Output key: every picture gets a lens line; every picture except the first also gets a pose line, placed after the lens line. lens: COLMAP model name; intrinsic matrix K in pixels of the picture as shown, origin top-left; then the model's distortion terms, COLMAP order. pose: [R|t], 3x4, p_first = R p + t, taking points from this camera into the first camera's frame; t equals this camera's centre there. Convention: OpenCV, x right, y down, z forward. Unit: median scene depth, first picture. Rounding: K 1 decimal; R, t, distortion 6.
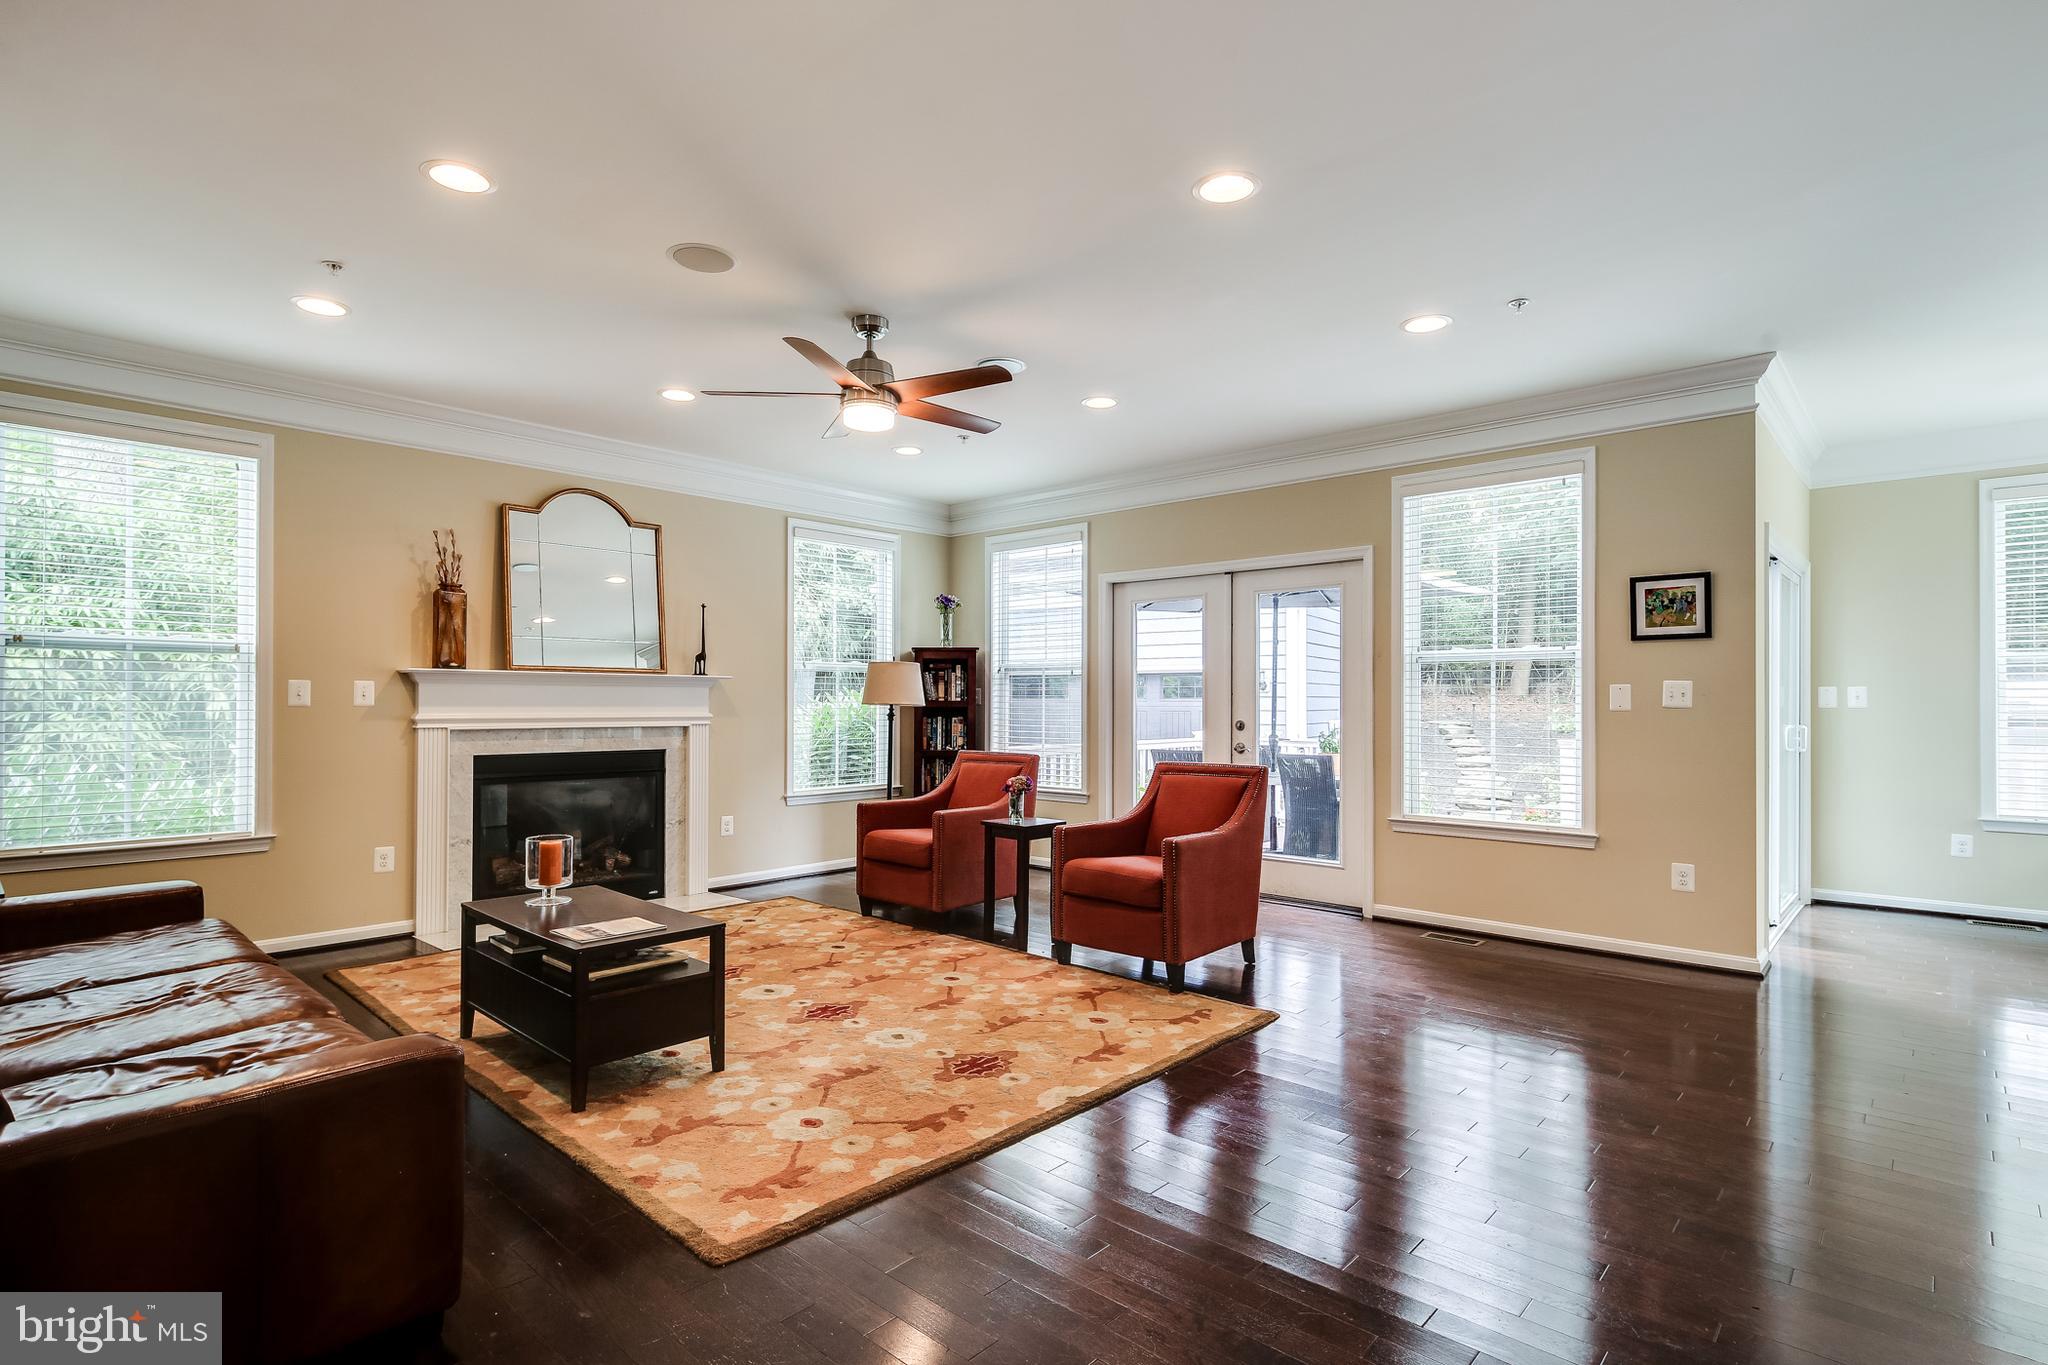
lens RADIAL K [[1005.3, 0, 1018.9], [0, 1005.3, 698.4], [0, 0, 1]] dist [0.011849, -0.002065]
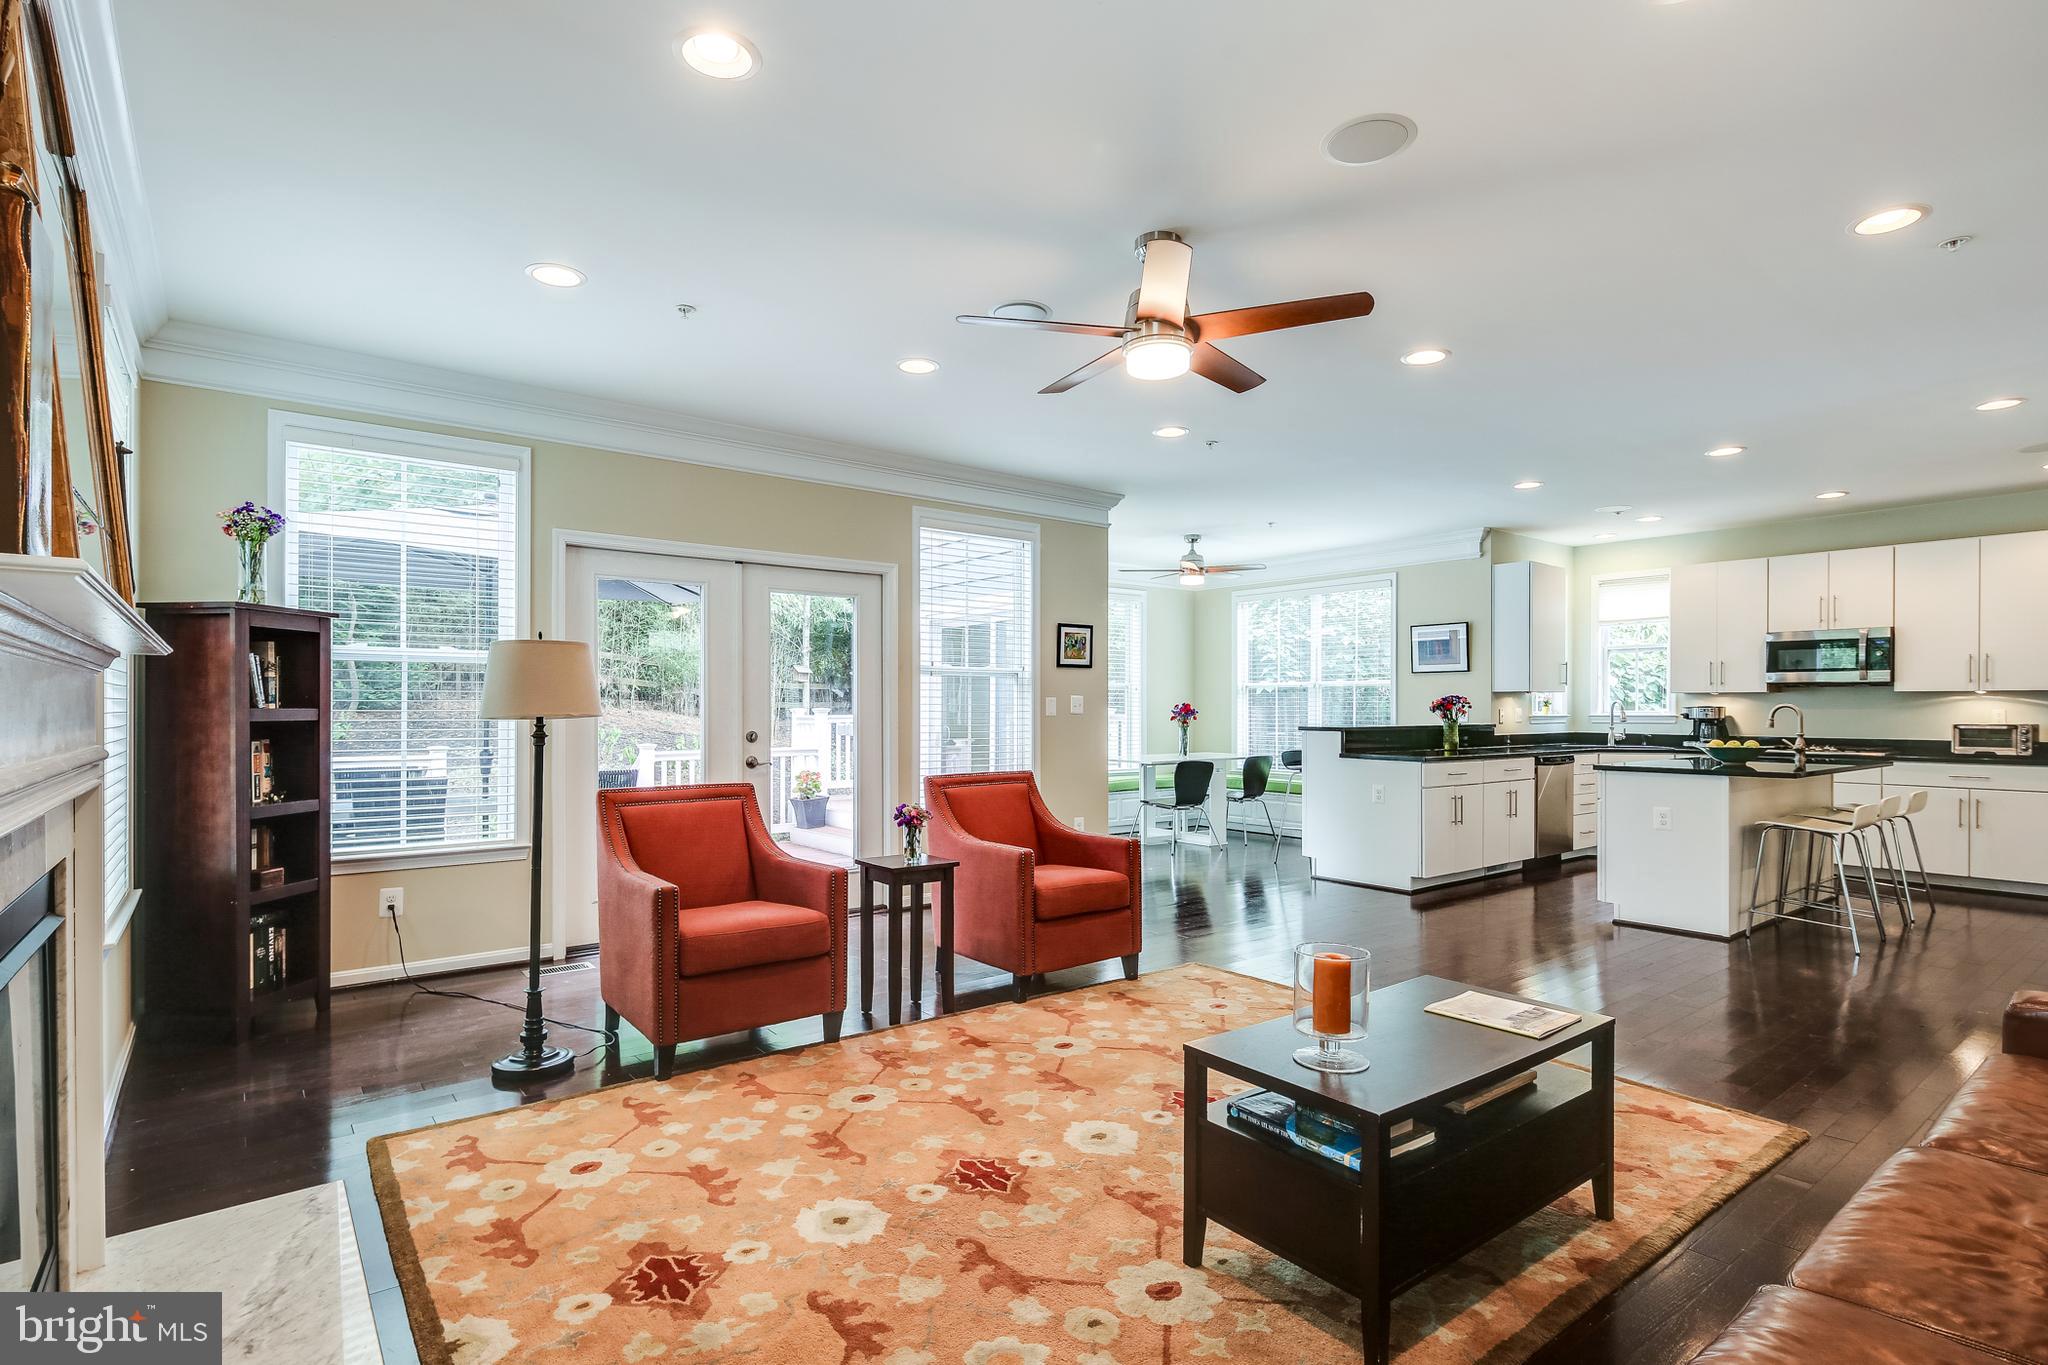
lens RADIAL K [[1005.3, 0, 1045.4], [0, 1005.3, 712.9], [0, 0, 1]] dist [0.011849, -0.002065]
pose [[0.140644, -0.008177, 0.990026, -0.814904], [-0.007973, 0.999924, 0.009391, -0.005323], [-0.990028, -0.009214, 0.140568, 0.821121]]
